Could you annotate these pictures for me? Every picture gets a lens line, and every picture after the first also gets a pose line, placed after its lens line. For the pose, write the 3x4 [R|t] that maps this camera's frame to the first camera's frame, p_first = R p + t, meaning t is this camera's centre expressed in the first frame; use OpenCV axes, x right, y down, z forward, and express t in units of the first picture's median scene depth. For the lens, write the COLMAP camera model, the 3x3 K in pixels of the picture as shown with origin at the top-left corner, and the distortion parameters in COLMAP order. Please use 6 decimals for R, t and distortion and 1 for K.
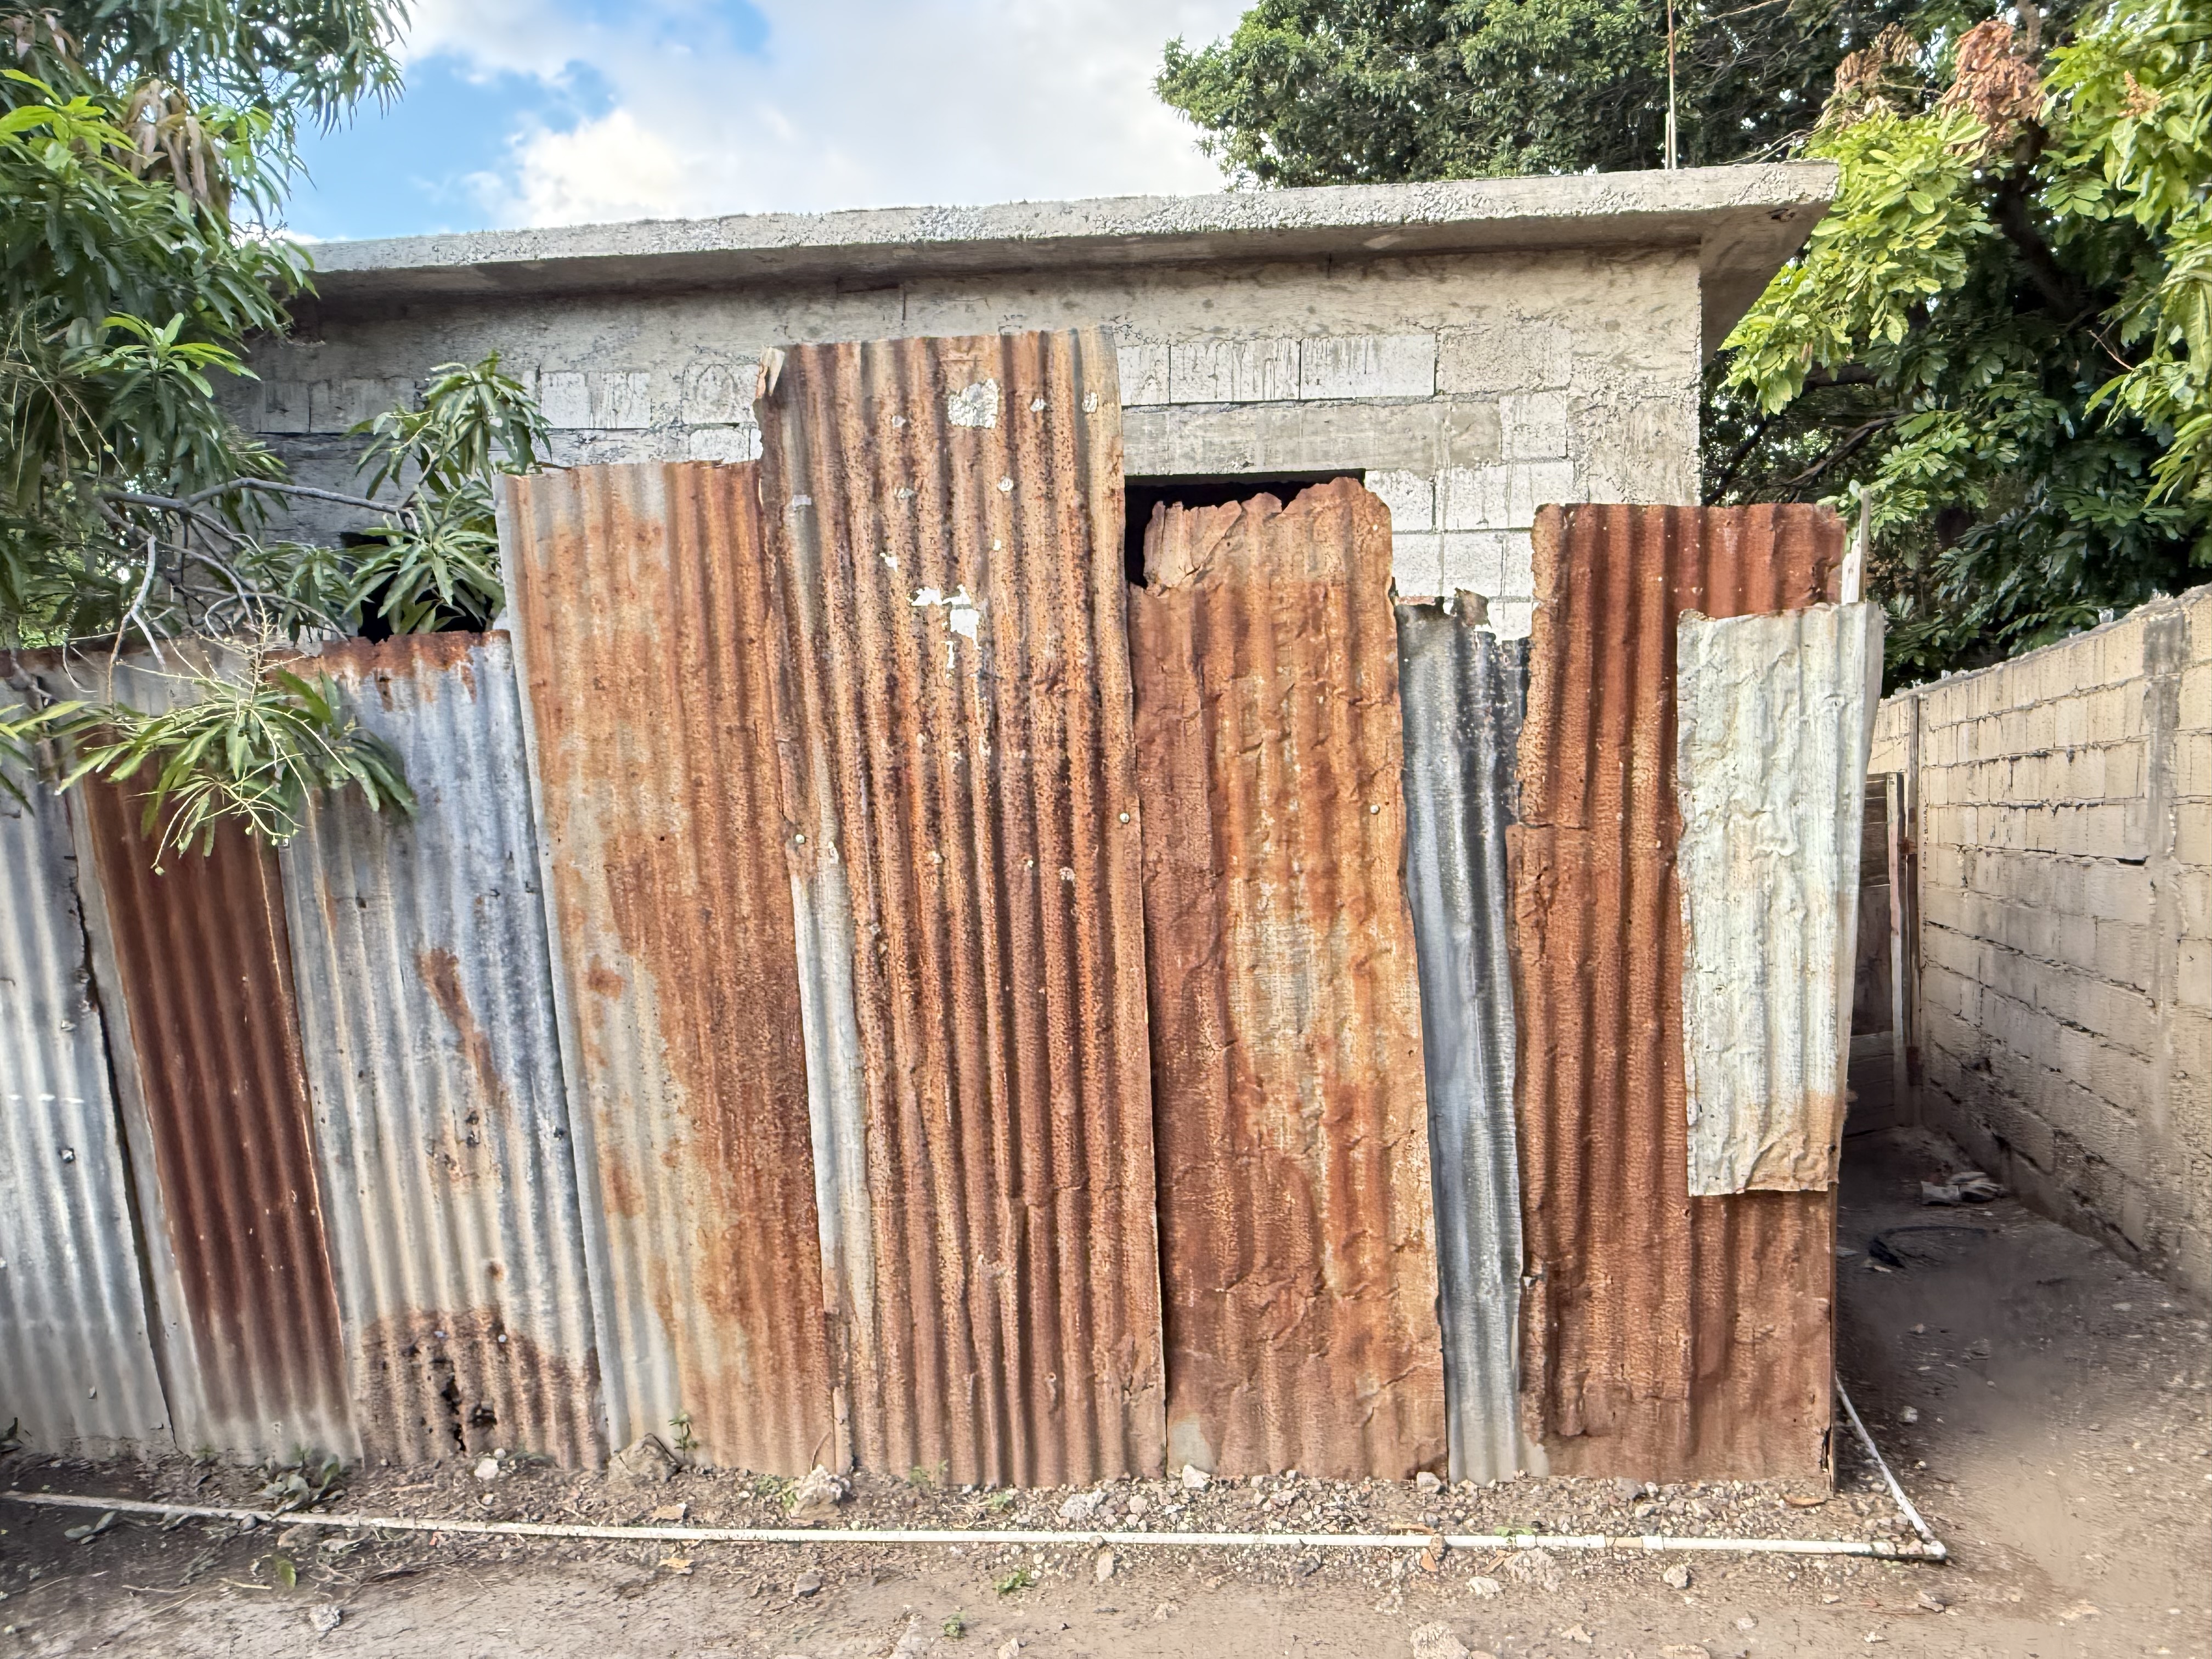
lens RADIAL K [[1474.6, 0, 1101.7], [0, 1474.6, 822.5], [0, 0, 1]] dist [0.009682, 0.005155]
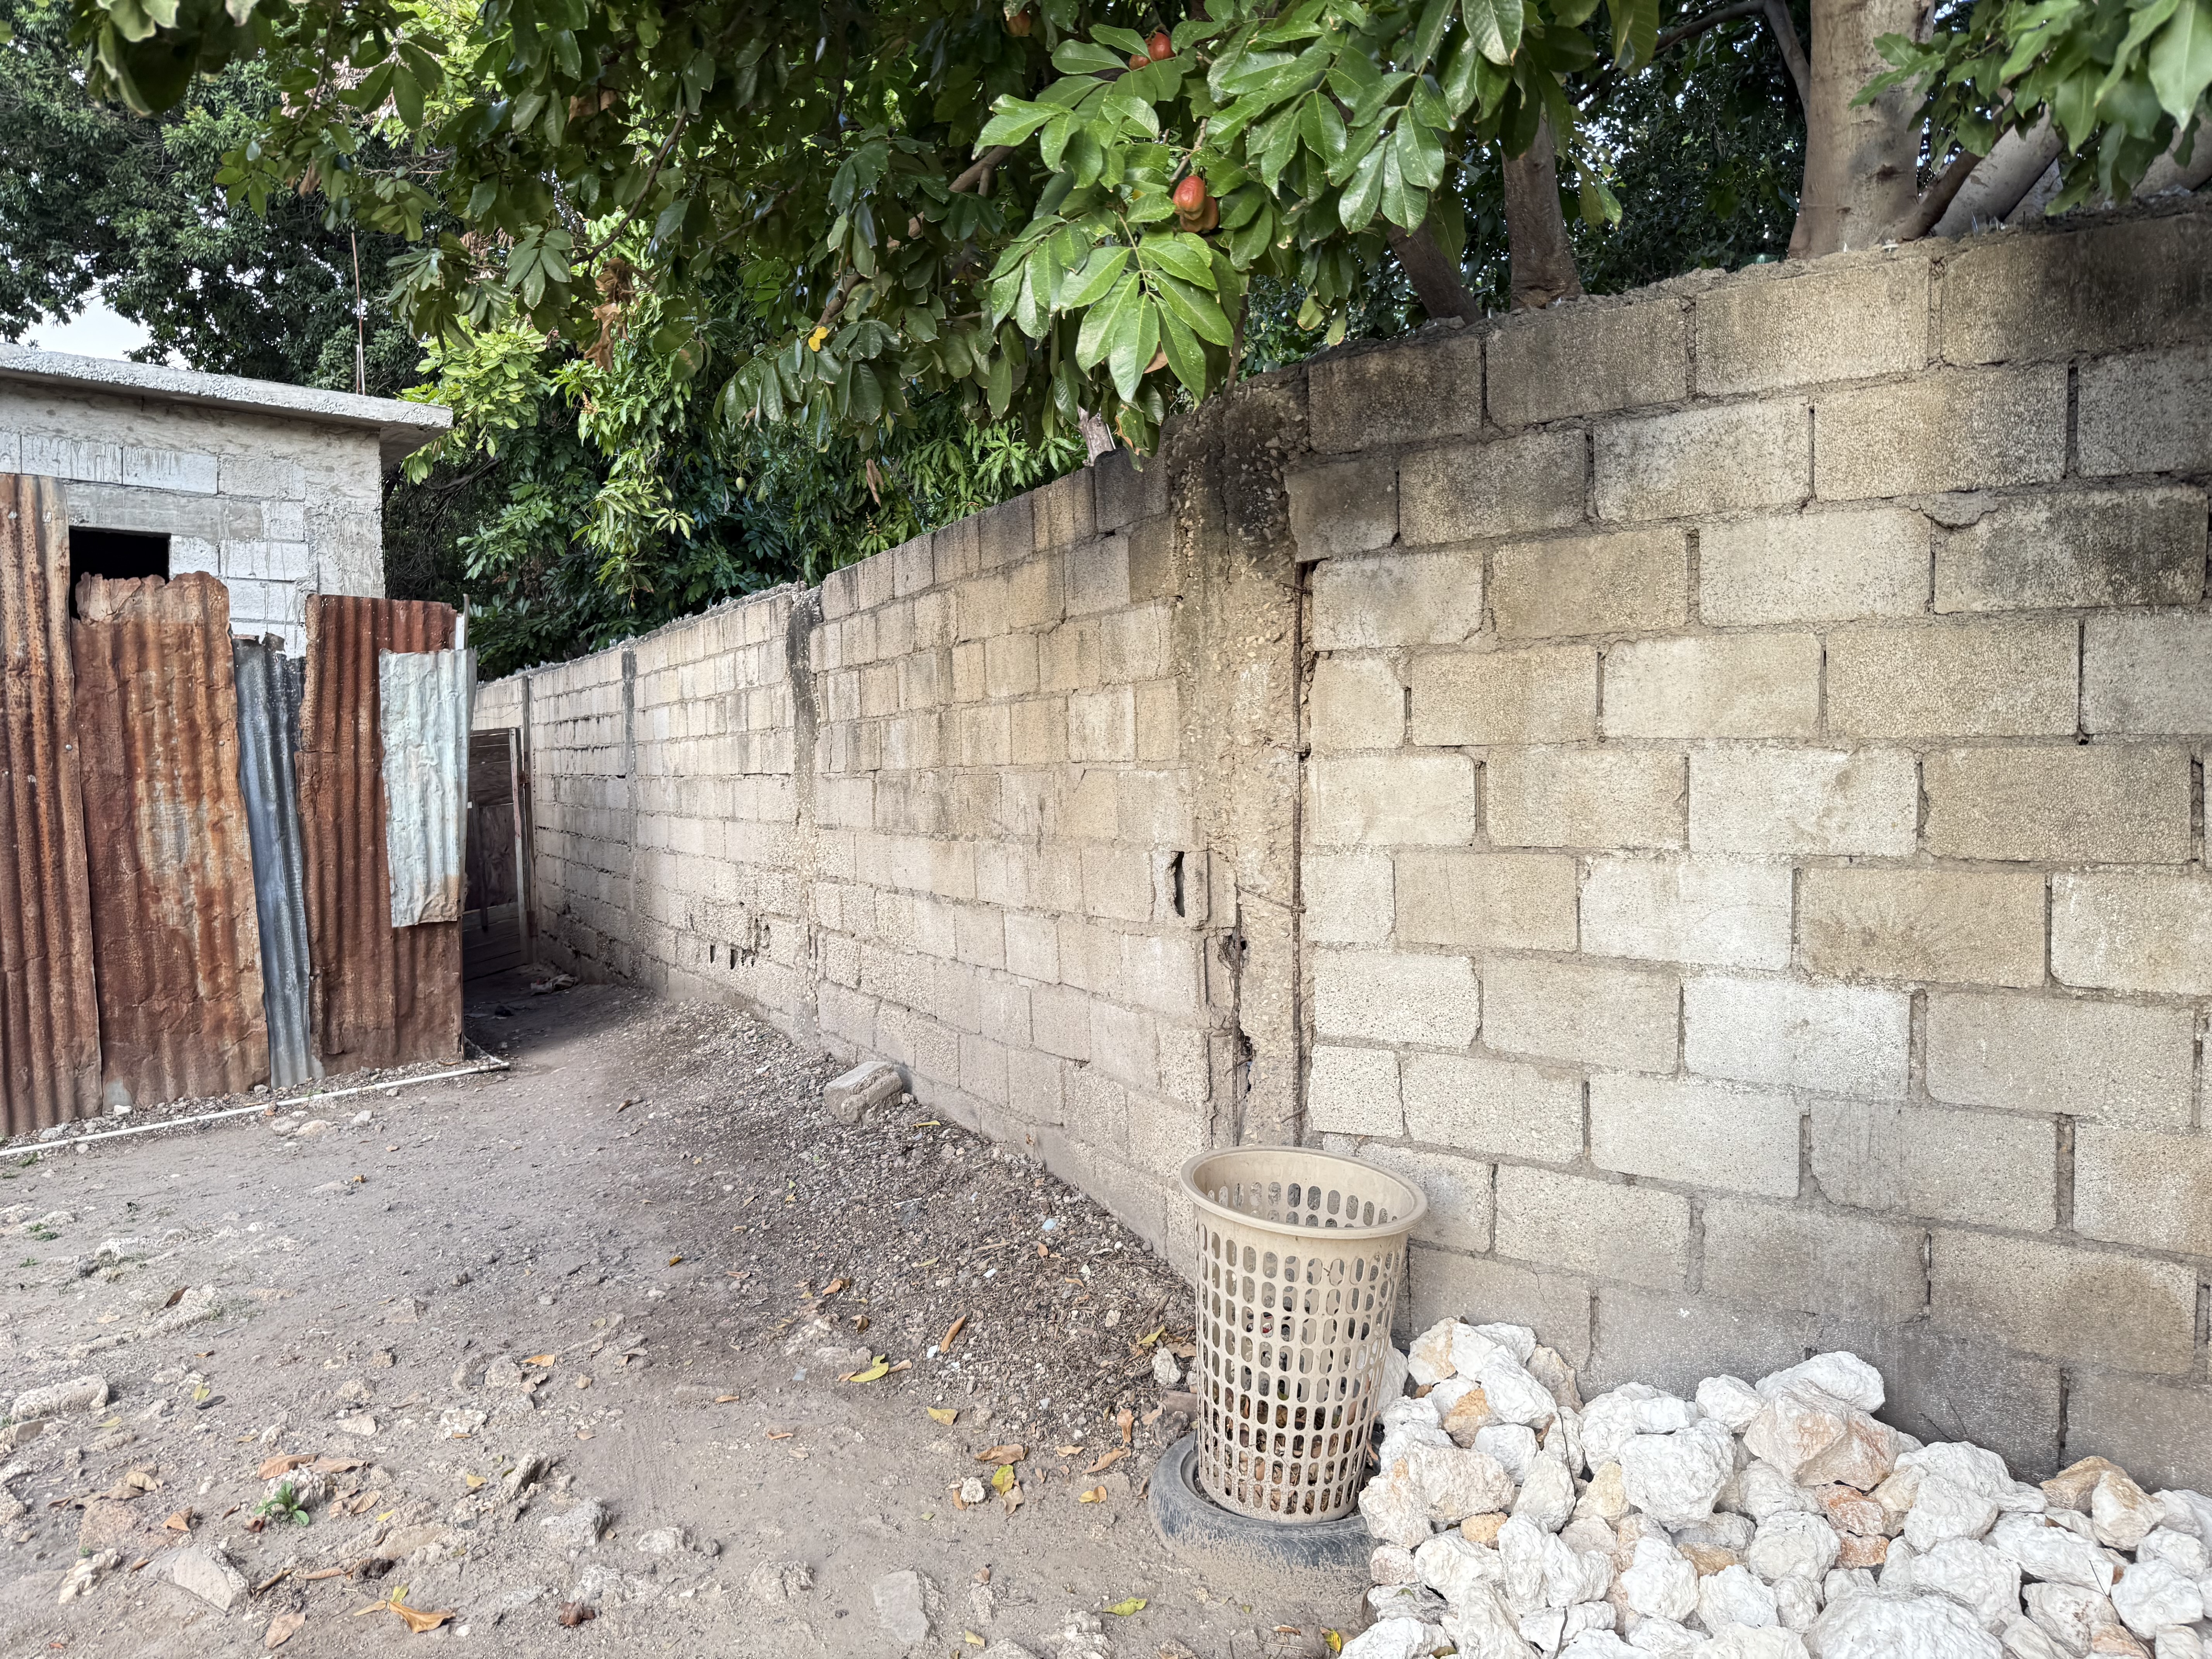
lens RADIAL K [[1540.3, 0, 1103.1], [0, 1540.3, 836.1], [0, 0, 1]] dist [0.012353, -0.027335]
pose [[0.674410, -0.038418, 0.737357, -0.520988], [0.010520, 0.999044, 0.042431, 0.038738], [-0.738282, -0.020859, 0.674169, -1.194215]]
